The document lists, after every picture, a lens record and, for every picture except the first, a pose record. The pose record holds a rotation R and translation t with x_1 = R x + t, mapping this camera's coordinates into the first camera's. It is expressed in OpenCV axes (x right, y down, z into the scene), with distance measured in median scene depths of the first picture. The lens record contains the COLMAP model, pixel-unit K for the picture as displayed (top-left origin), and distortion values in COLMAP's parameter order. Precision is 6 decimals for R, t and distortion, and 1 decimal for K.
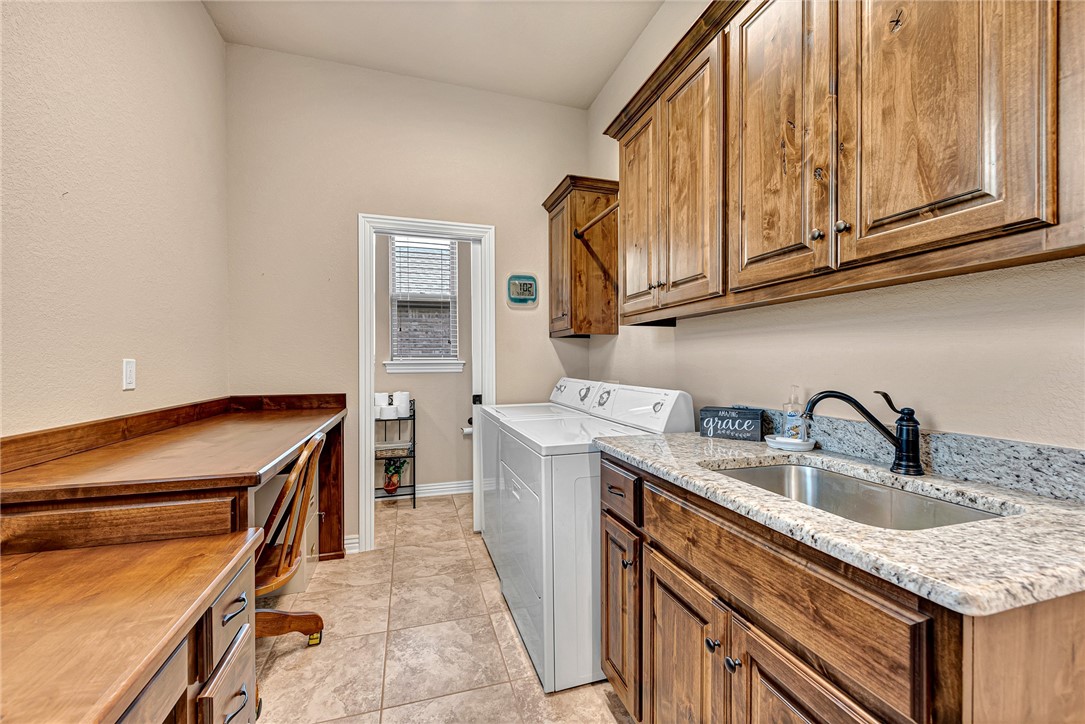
lens RADIAL K [[434.4, 0, 546.1], [0, 434.4, 363.3], [0, 0, 1]] dist [0.003911, -0.000639]
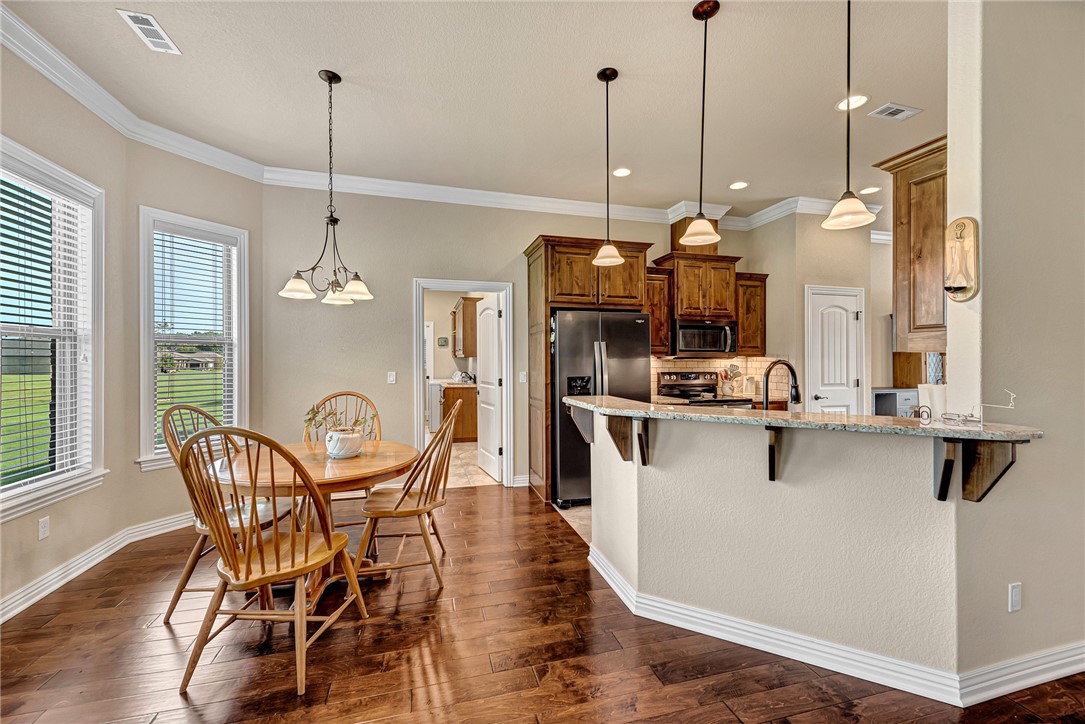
lens RADIAL K [[434.4, 0, 538.3], [0, 434.4, 362.4], [0, 0, 1]] dist [0.003911, -0.000639]
pose [[0.998978, 0.011266, -0.043773, 0.647464], [-0.011093, 0.999930, 0.004193, -0.040353], [0.043817, -0.003703, 0.999033, -1.748834]]
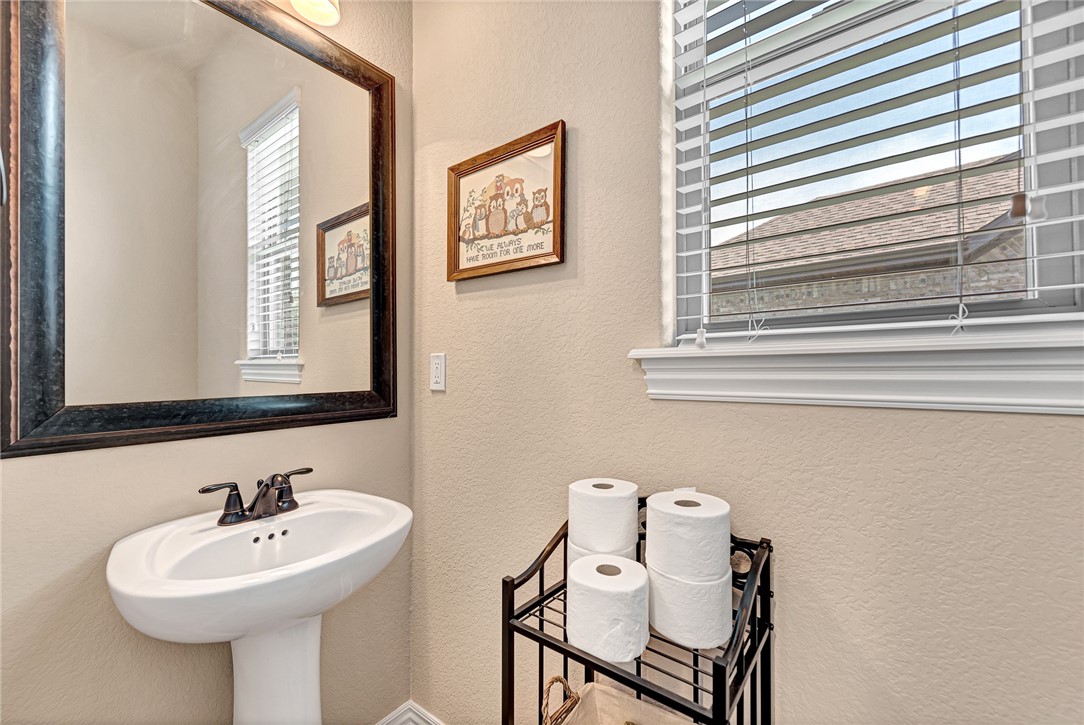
lens RADIAL K [[434.0, 0, 541.2], [0, 434.0, 361.6], [0, 0, 1]] dist [0.003911, -0.000639]
pose [[0.567895, 0.005116, -0.823085, -0.207366], [-0.006693, 0.999976, 0.001598, 0.002451], [0.823074, 0.004601, 0.567915, 0.841070]]
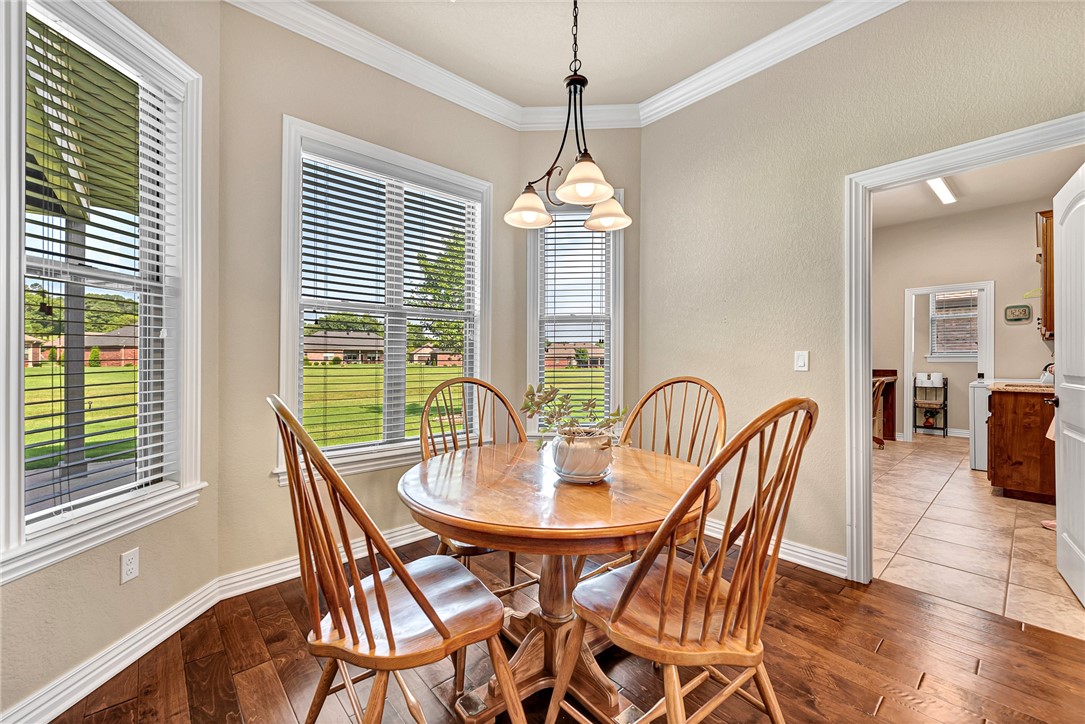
lens RADIAL K [[434.4, 0, 541.7], [0, 434.4, 365.0], [0, 0, 1]] dist [0.003911, -0.000639]
pose [[0.402620, 0.014734, -0.915249, 0.661440], [-0.001234, 0.999878, 0.015553, 0.008520], [0.915366, -0.005133, 0.402589, -1.224539]]
